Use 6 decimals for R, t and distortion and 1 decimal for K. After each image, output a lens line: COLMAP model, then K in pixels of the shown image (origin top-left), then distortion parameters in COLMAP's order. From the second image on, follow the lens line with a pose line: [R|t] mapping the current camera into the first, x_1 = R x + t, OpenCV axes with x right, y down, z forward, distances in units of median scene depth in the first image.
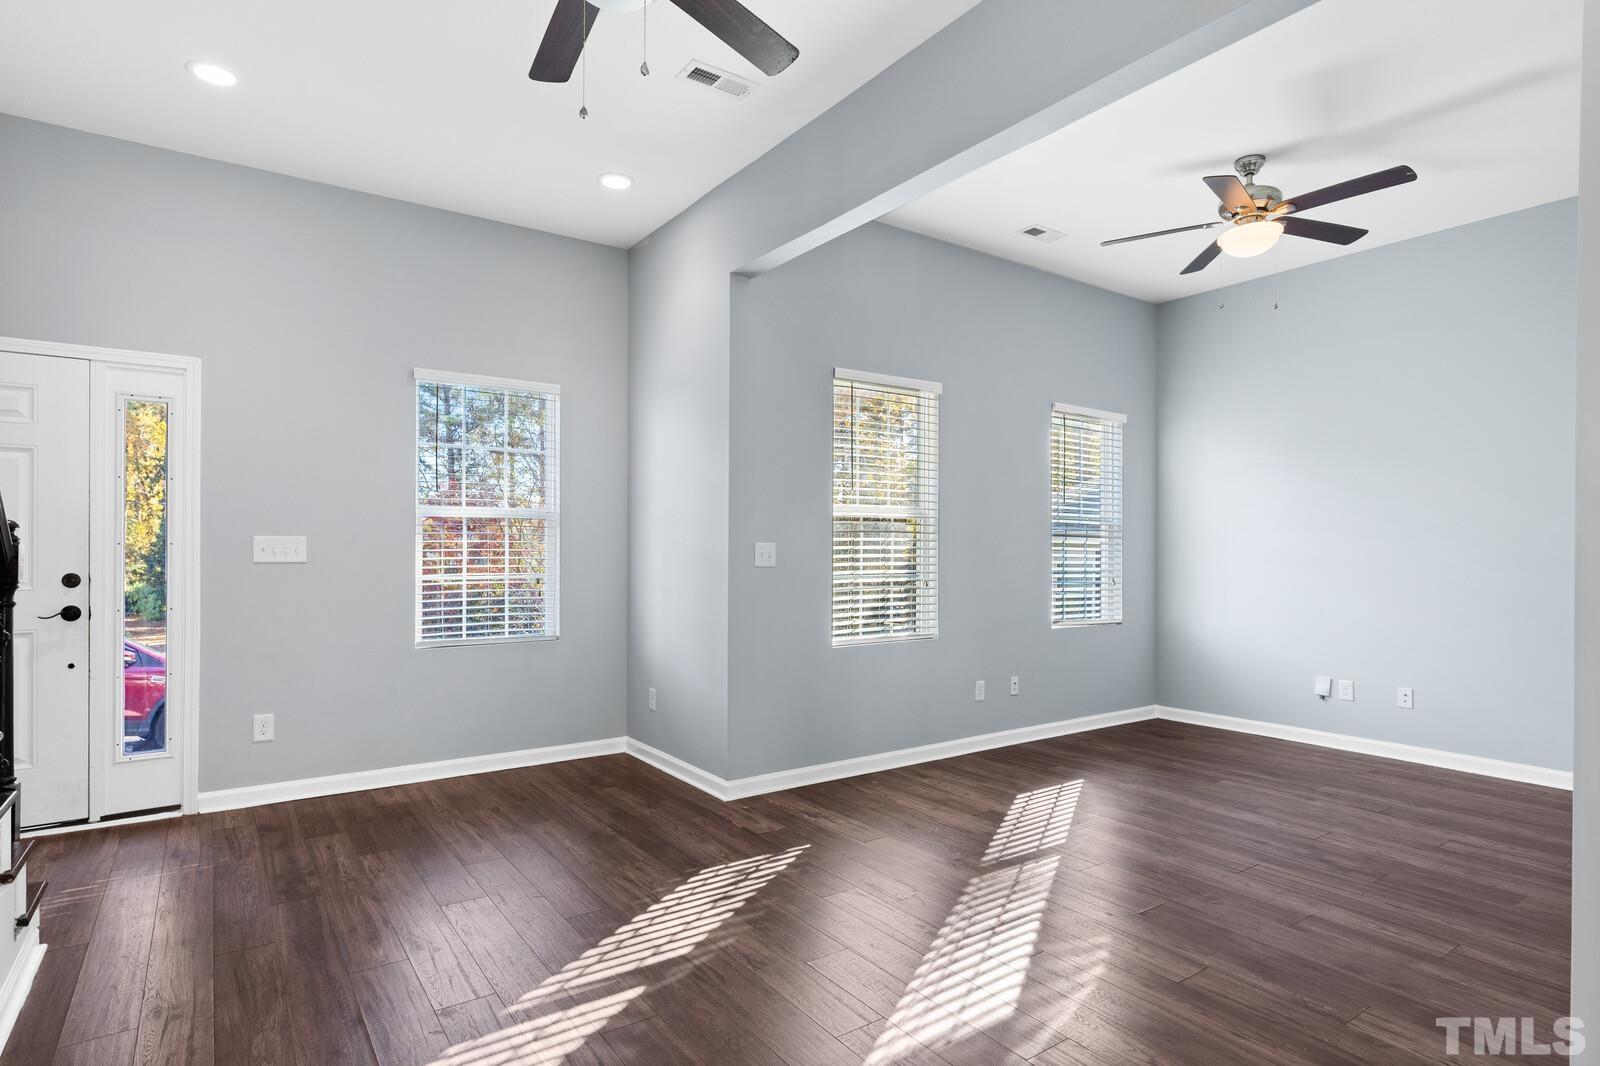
lens RADIAL K [[834.9, 0, 800.0], [0, 834.9, 533.0], [0, 0, 1]] dist [0.011987, 0.000782]
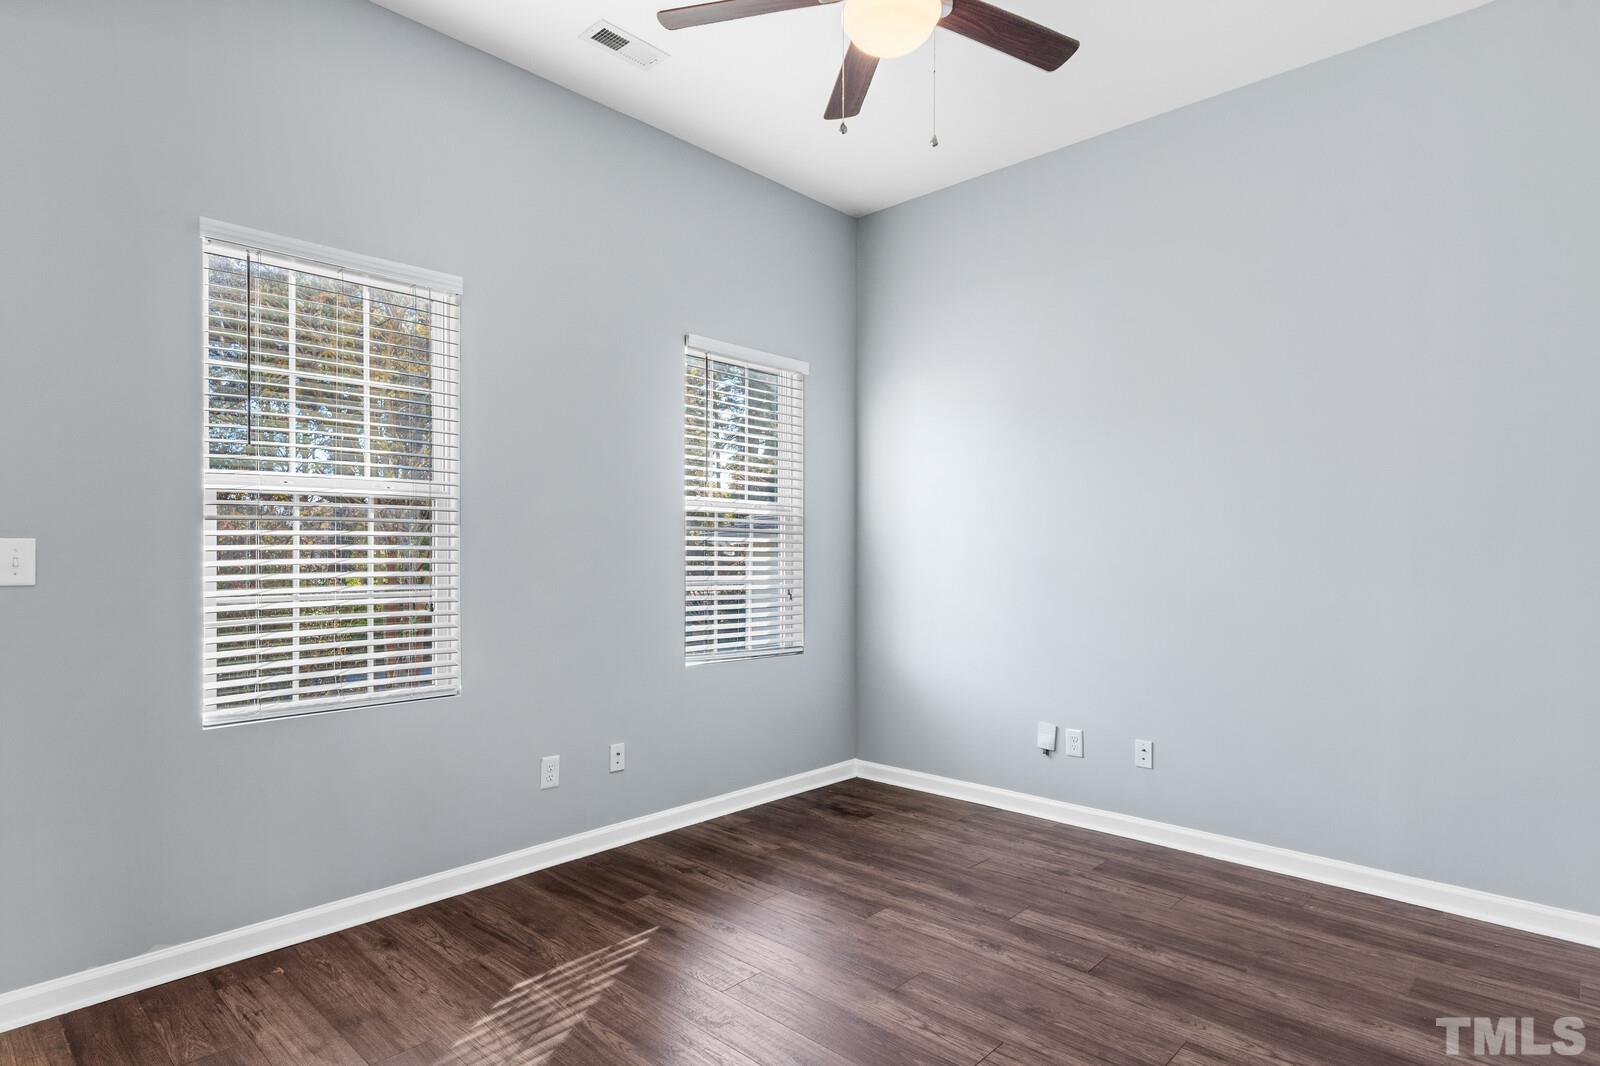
lens RADIAL K [[834.9, 0, 800.0], [0, 834.9, 533.0], [0, 0, 1]] dist [0.011987, 0.000782]
pose [[0.981181, 0.002529, 0.193072, 0.273618], [-0.002594, 0.999997, 0.000087, 0.005845], [-0.193072, -0.000586, 0.981185, 0.330059]]
